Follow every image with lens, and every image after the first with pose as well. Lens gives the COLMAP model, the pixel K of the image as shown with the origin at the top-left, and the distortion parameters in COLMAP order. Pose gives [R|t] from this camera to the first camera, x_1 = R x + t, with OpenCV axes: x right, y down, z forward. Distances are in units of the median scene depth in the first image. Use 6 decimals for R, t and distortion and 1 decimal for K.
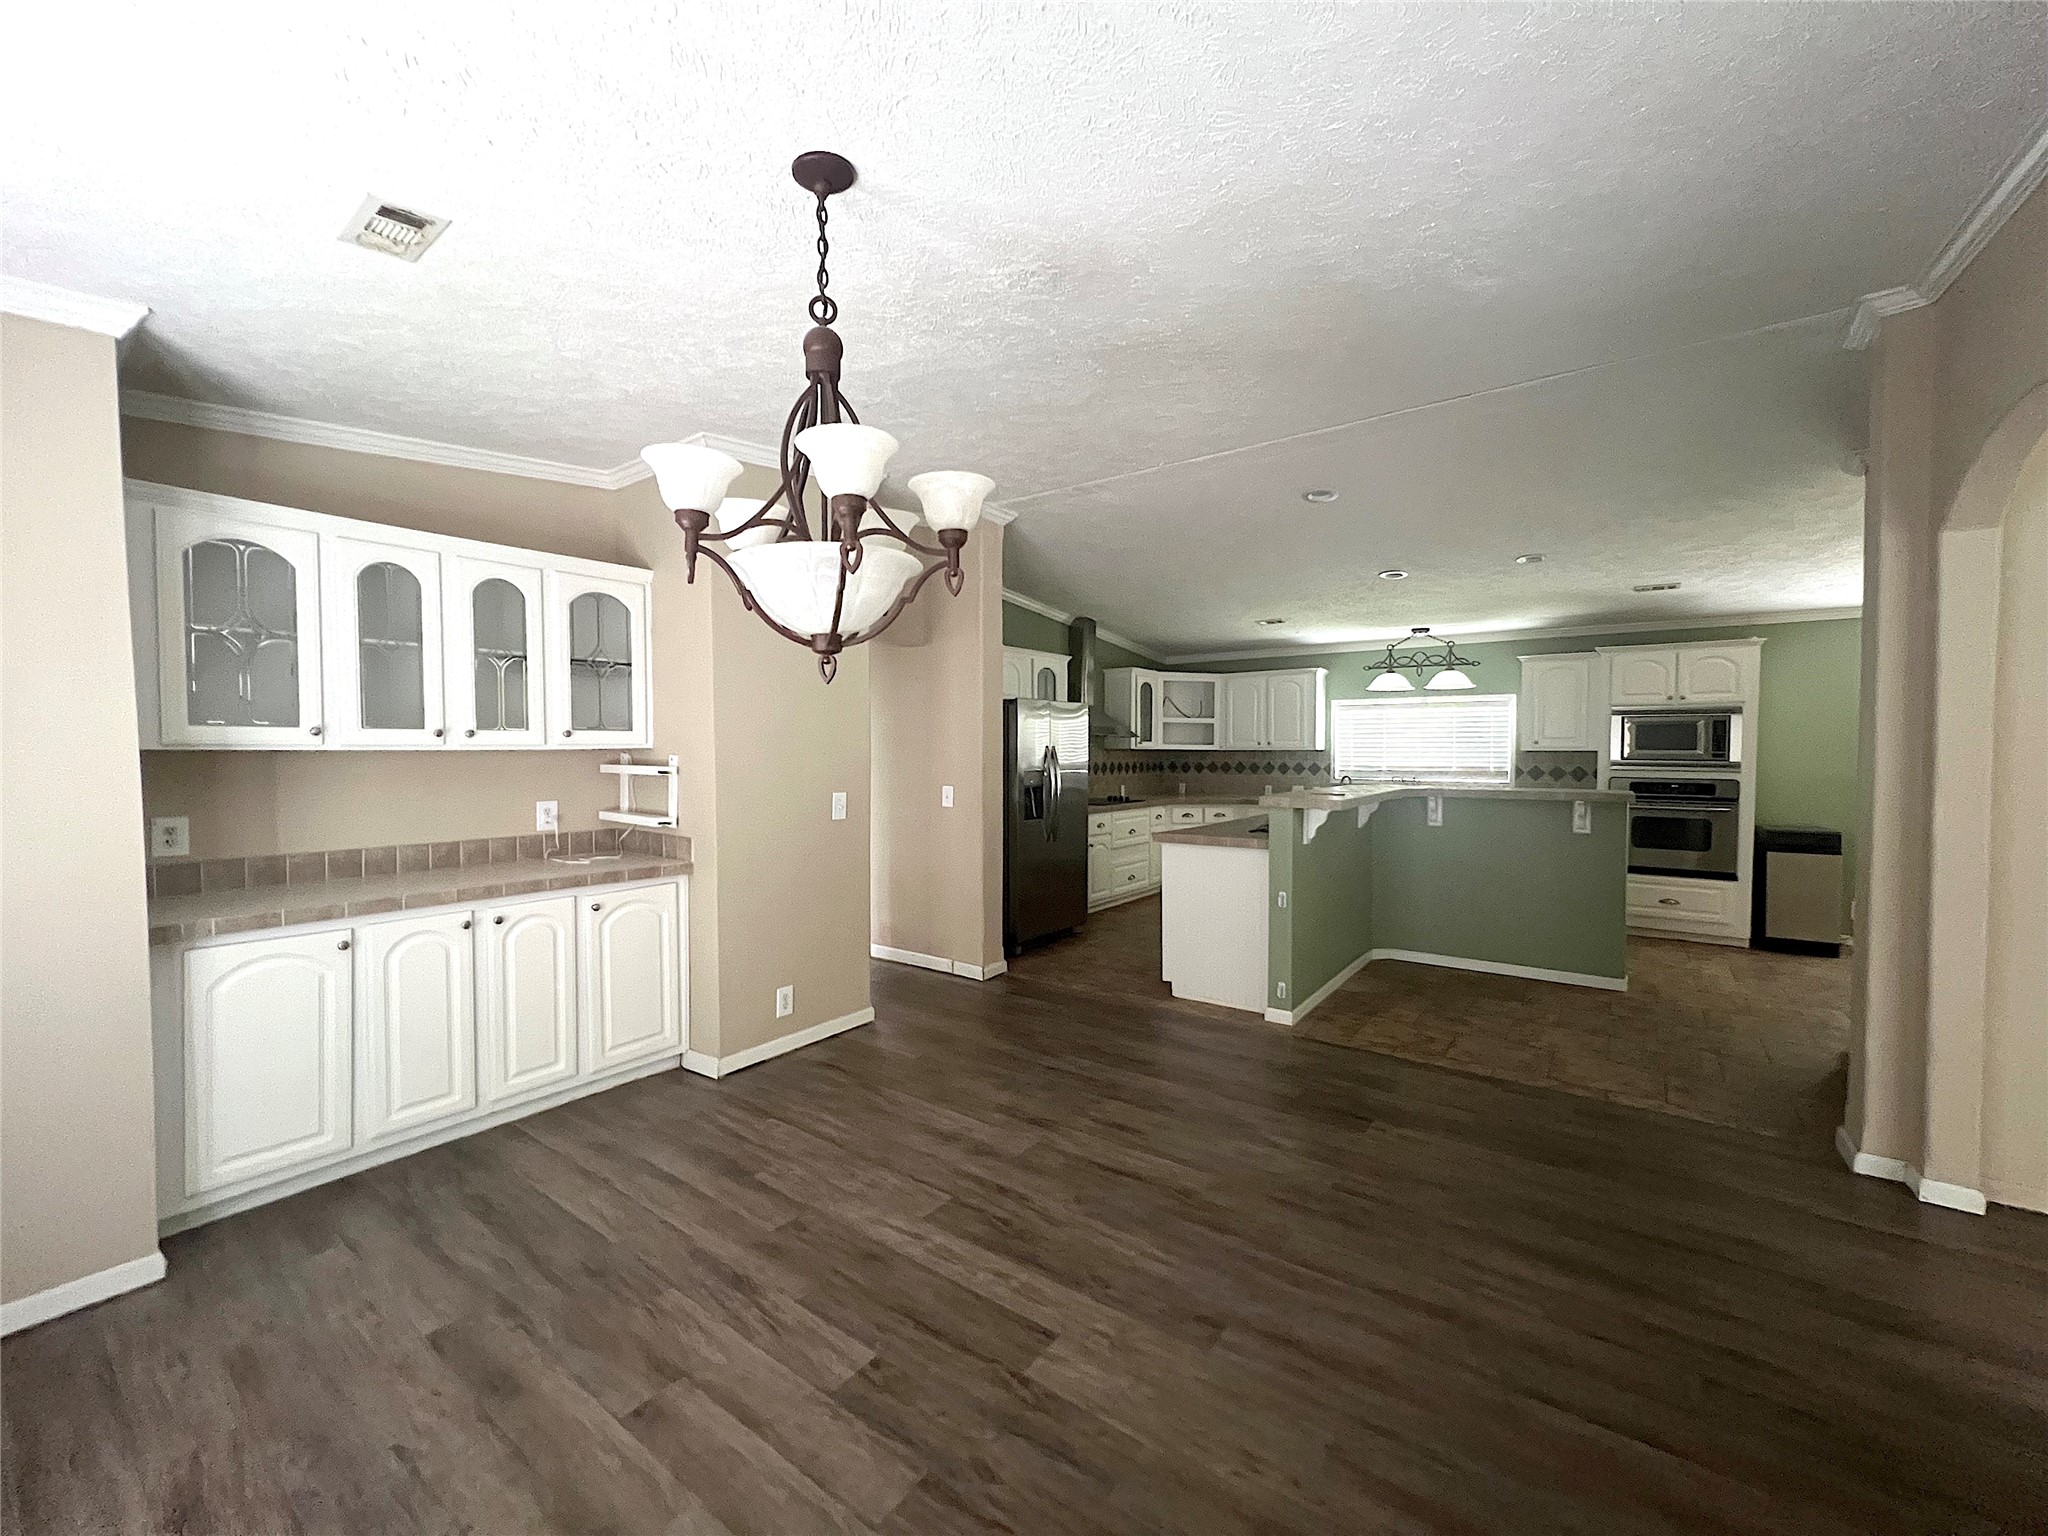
lens RADIAL K [[822.2, 0, 1022.5], [0, 822.2, 768.5], [0, 0, 1]] dist [-0.002579, 0.000418]
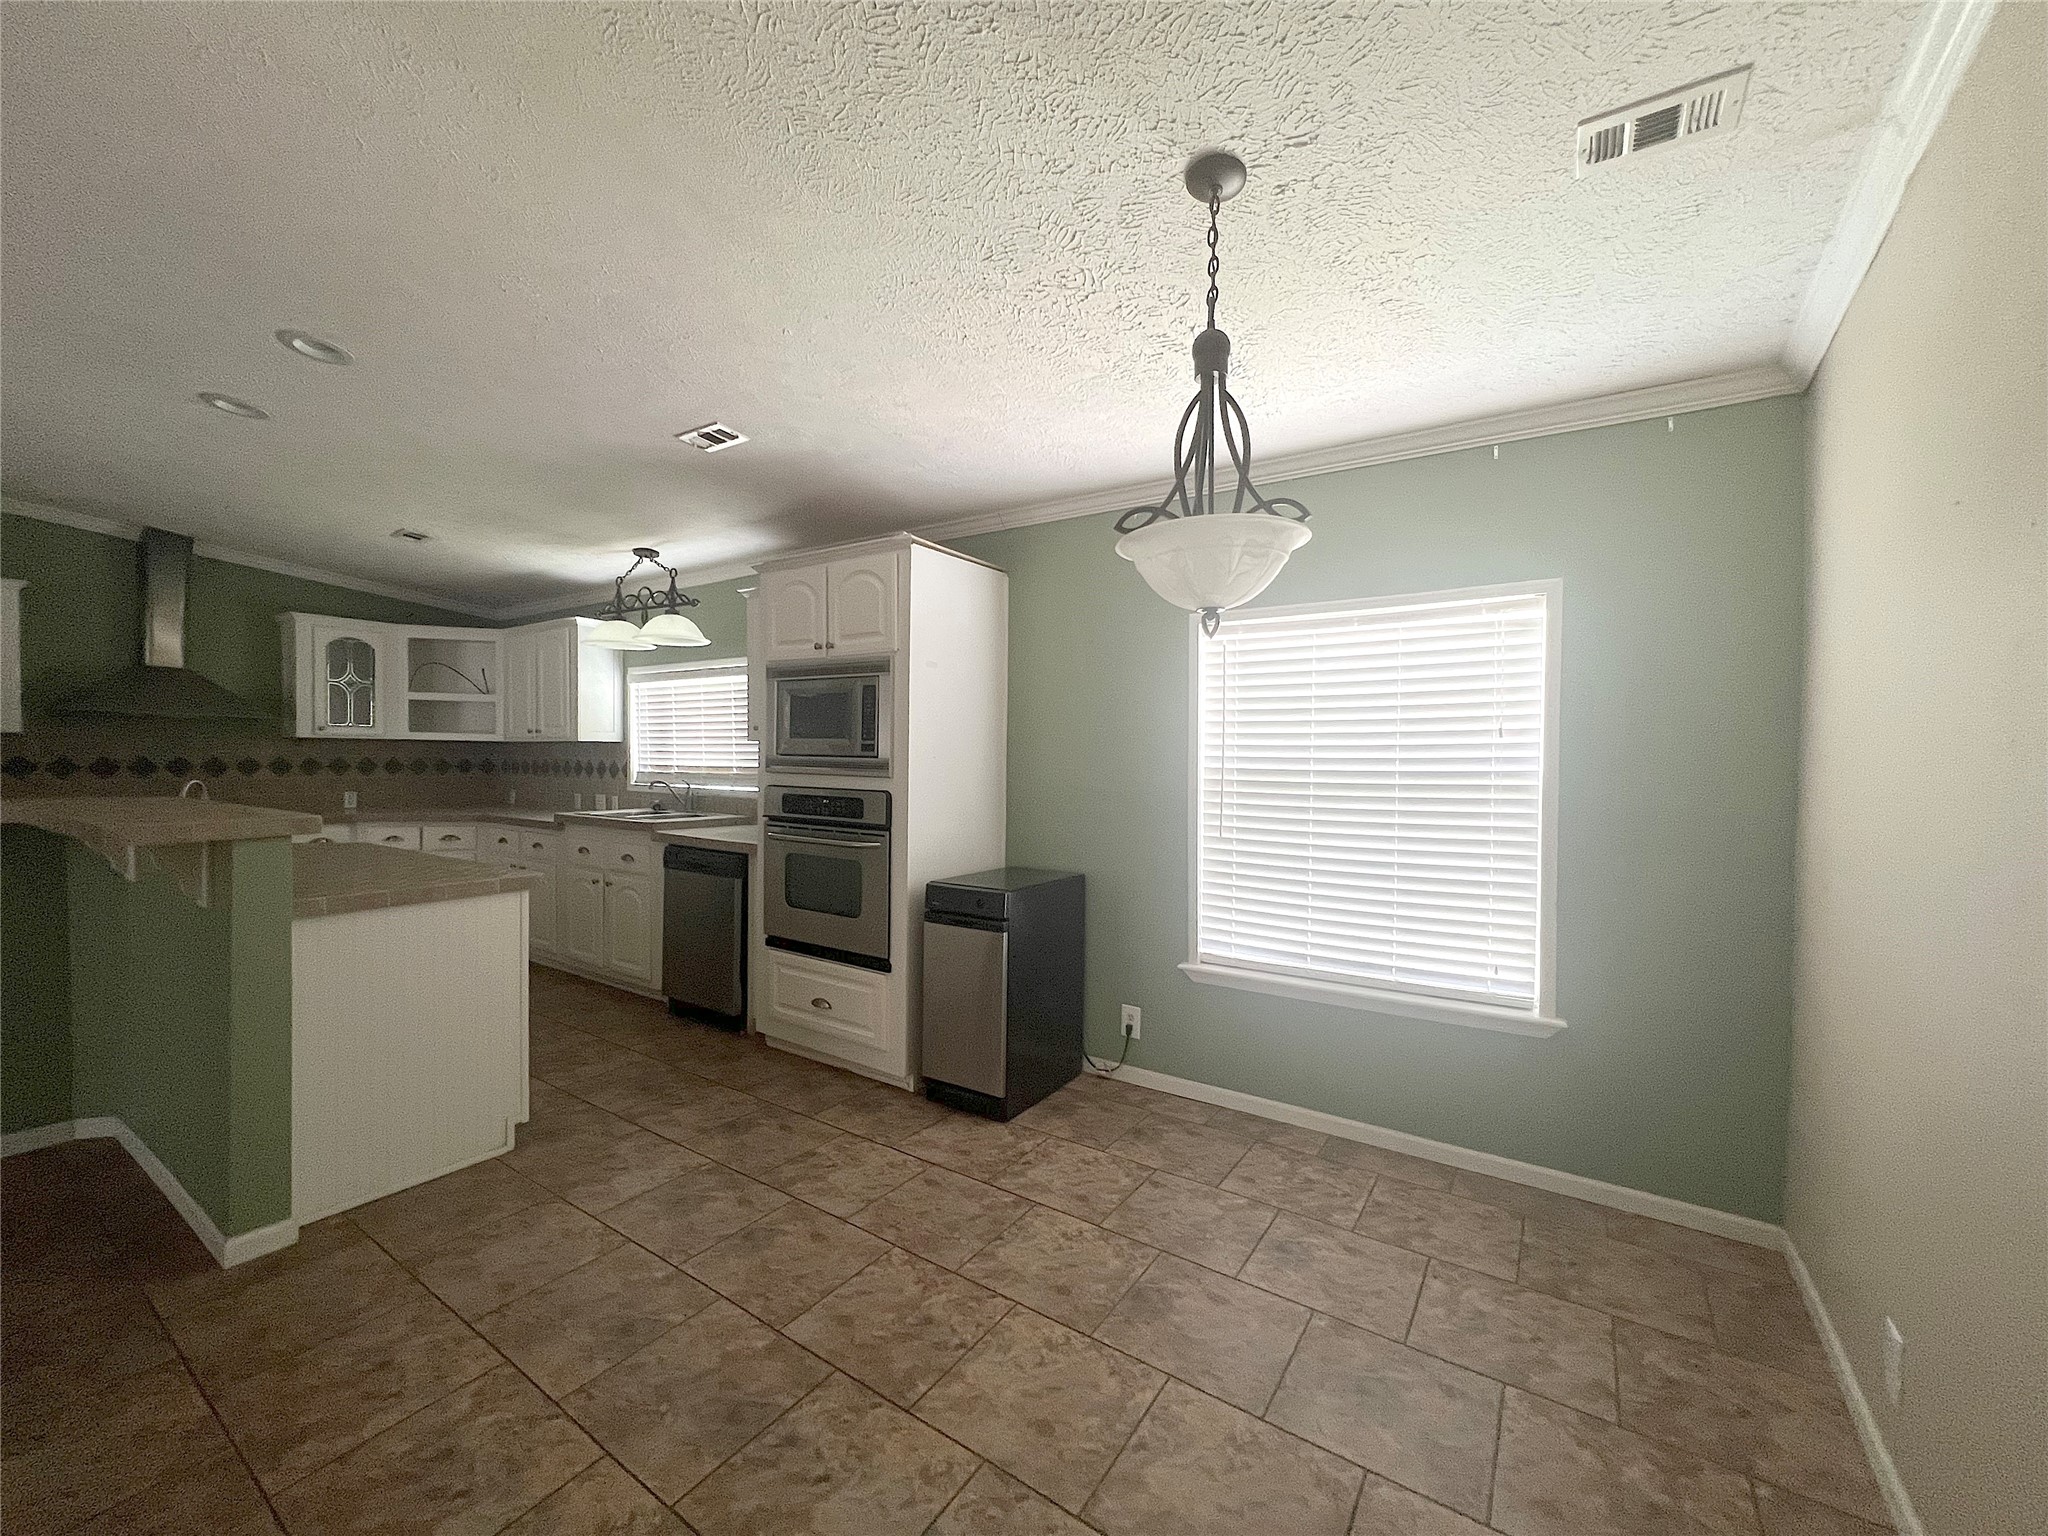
lens RADIAL K [[822.2, 0, 1021.2], [0, 822.2, 770.4], [0, 0, 1]] dist [-0.002579, 0.000418]
pose [[0.998925, 0.006760, 0.045863, 0.765134], [-0.006698, 0.999976, -0.001512, -0.000367], [-0.045872, 0.001203, 0.998947, 0.357773]]
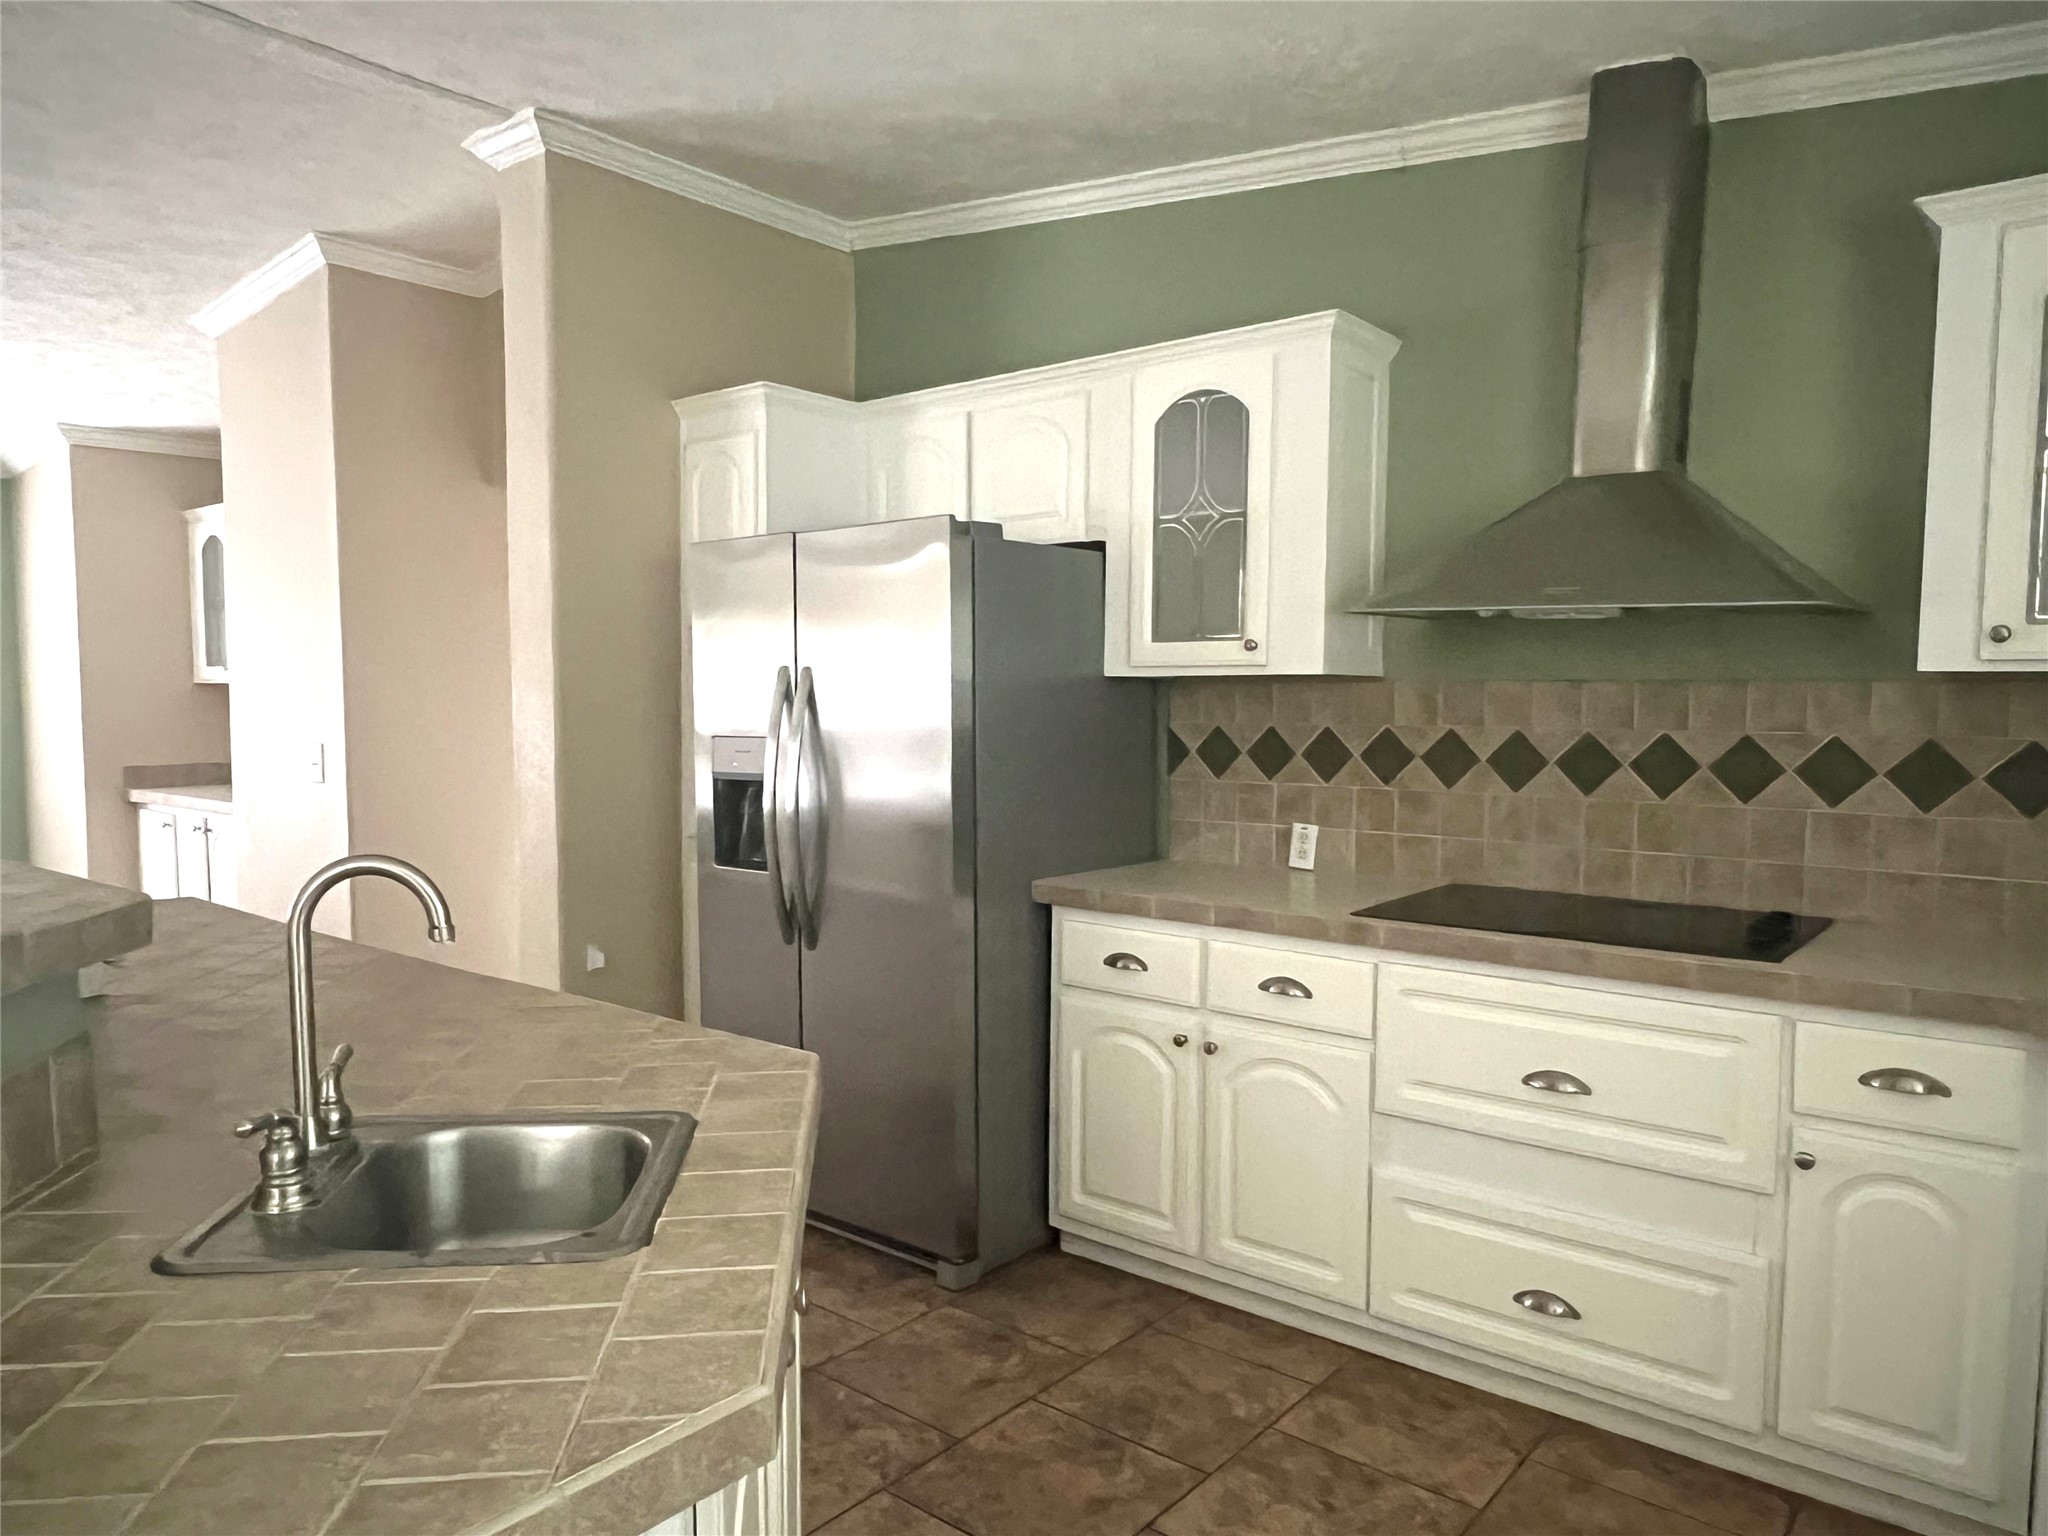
lens RADIAL K [[1350.2, 0, 1016.8], [0, 1350.2, 785.4], [0, 0, 1]] dist [-0.002305, -0.004772]
pose [[-0.057181, 0.065273, -0.996228, 0.487314], [-0.028042, 0.997362, 0.066957, -0.015192], [0.997970, 0.031765, -0.055200, 0.925156]]
